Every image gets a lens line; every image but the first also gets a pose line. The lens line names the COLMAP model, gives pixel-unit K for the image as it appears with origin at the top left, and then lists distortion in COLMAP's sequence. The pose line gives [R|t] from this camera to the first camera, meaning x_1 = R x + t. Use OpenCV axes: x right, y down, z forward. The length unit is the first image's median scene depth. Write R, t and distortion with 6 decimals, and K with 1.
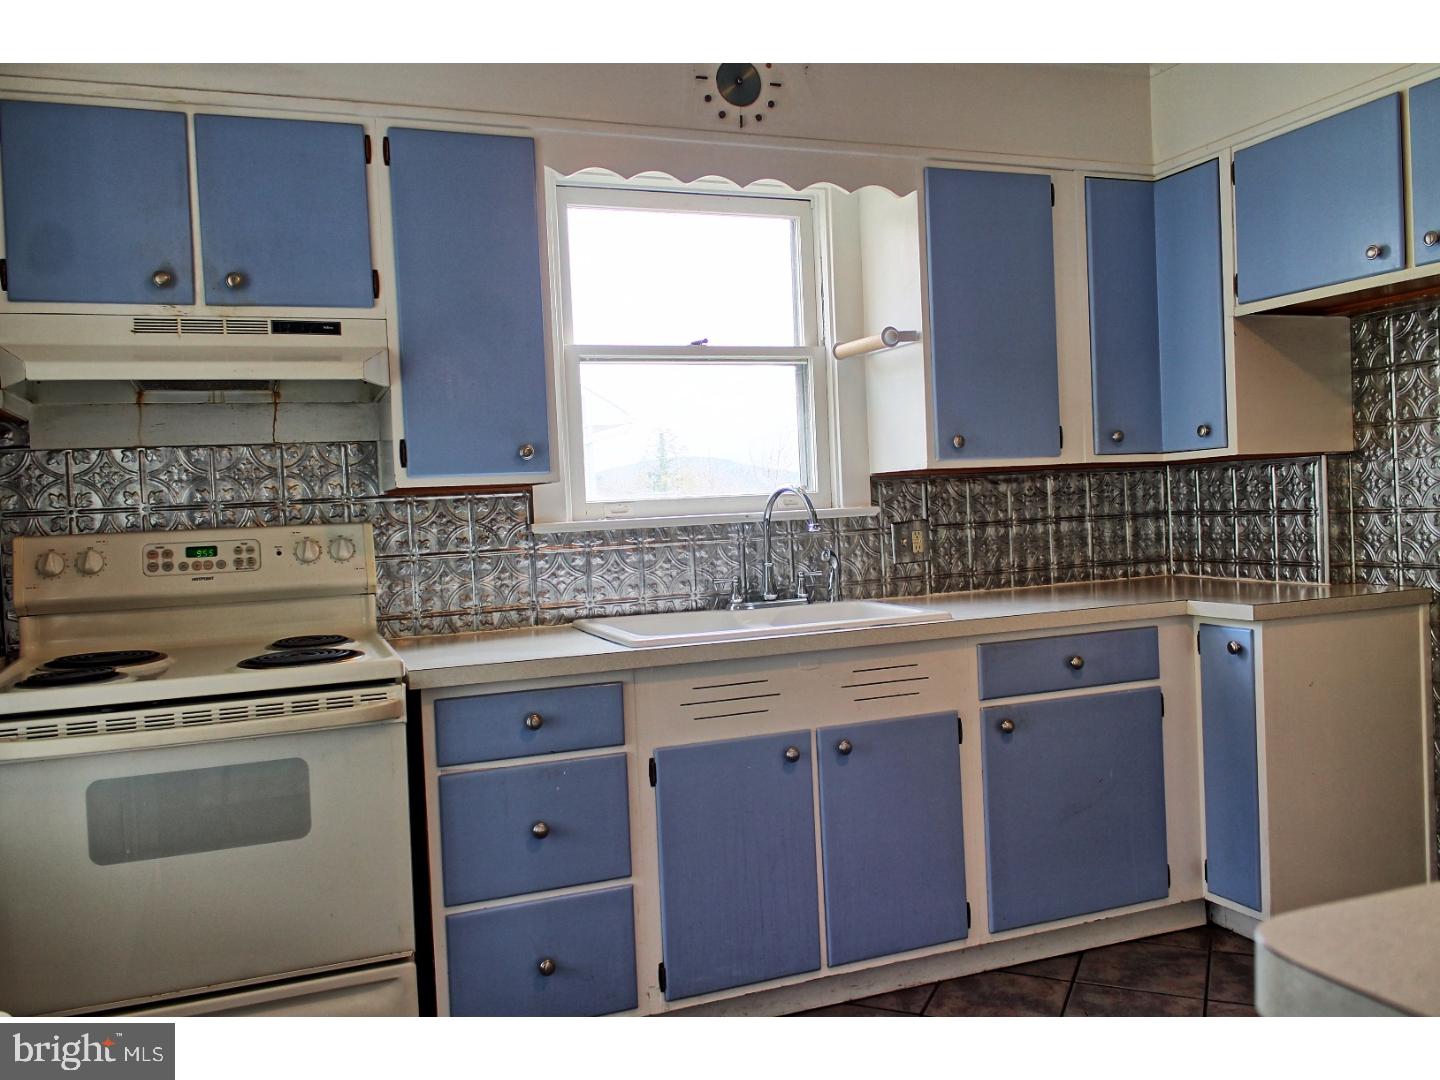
lens RADIAL K [[1176.8, 0, 723.2], [0, 1176.8, 536.9], [0, 0, 1]] dist [0.041425, -0.064558]
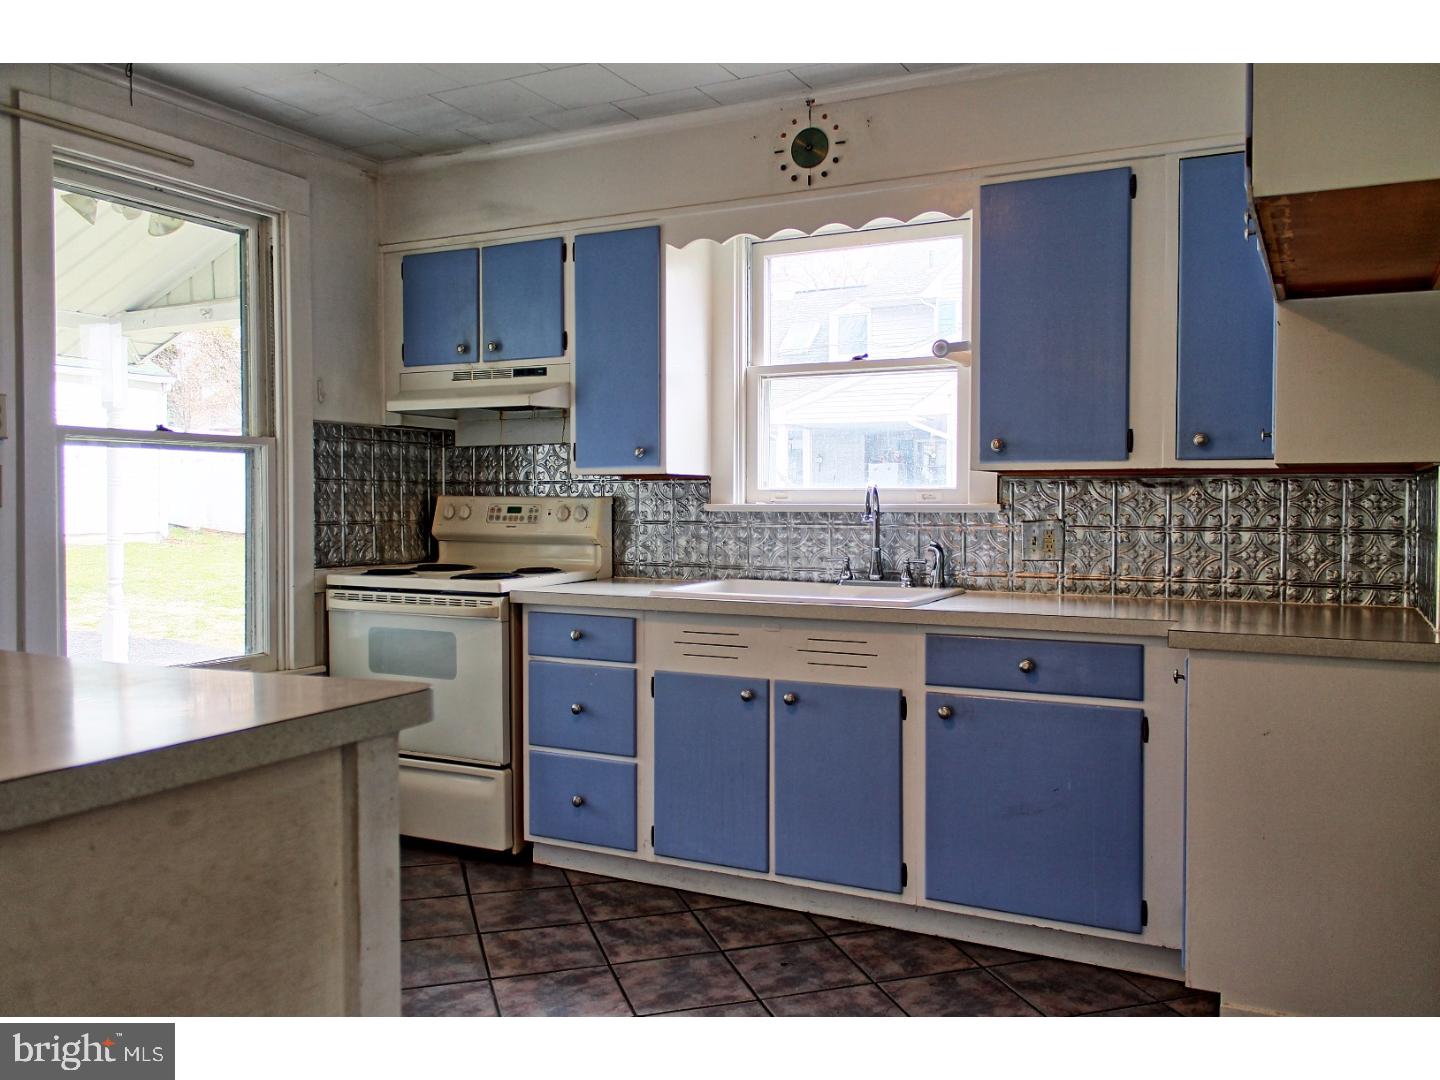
lens RADIAL K [[1176.8, 0, 723.6], [0, 1176.8, 538.0], [0, 0, 1]] dist [0.041425, -0.064558]
pose [[0.651890, 0.070667, -0.755014, 0.897087], [-0.052968, 0.997460, 0.047626, -0.038158], [0.756461, 0.008945, 0.653977, 0.142689]]
